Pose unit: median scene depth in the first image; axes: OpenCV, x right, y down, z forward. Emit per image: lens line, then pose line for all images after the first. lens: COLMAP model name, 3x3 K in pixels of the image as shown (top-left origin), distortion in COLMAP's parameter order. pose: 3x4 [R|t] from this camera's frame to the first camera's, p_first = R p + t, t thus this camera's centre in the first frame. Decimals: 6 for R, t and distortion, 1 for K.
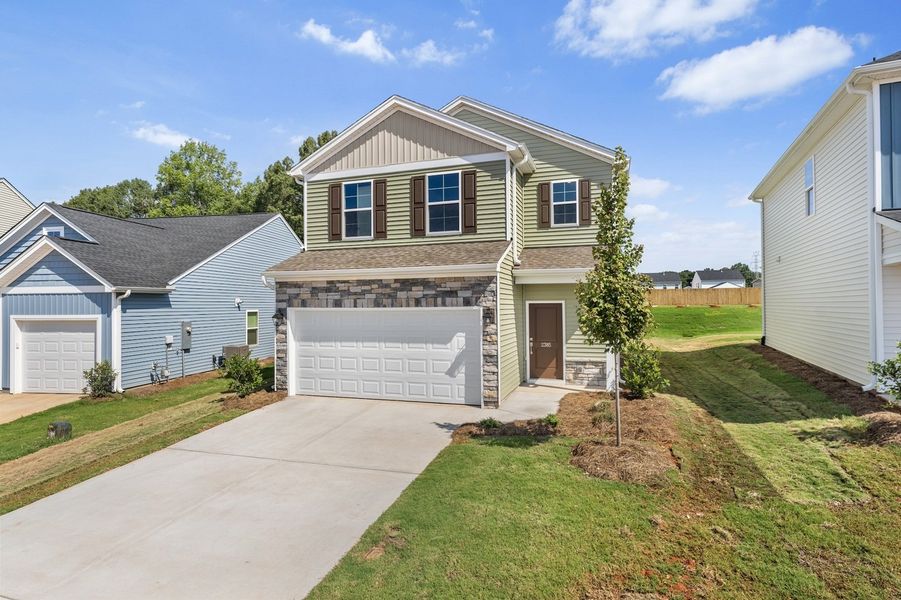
lens RADIAL K [[363.7, 0, 448.1], [0, 363.7, 298.1], [0, 0, 1]] dist [0.000585, 0.000166]
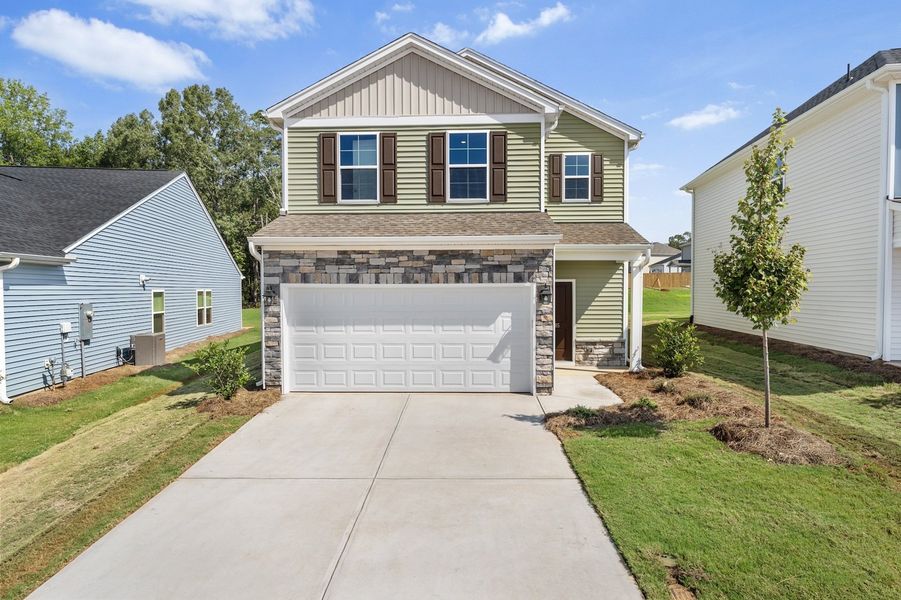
lens RADIAL K [[368.2, 0, 379.5], [0, 368.2, 293.4], [0, 0, 1]] dist [0.000090, 0.000206]
pose [[0.974634, 0.003536, 0.223777, -0.413586], [-0.009683, 0.999605, 0.026376, 0.024308], [-0.223595, -0.027873, 0.974283, 0.170525]]
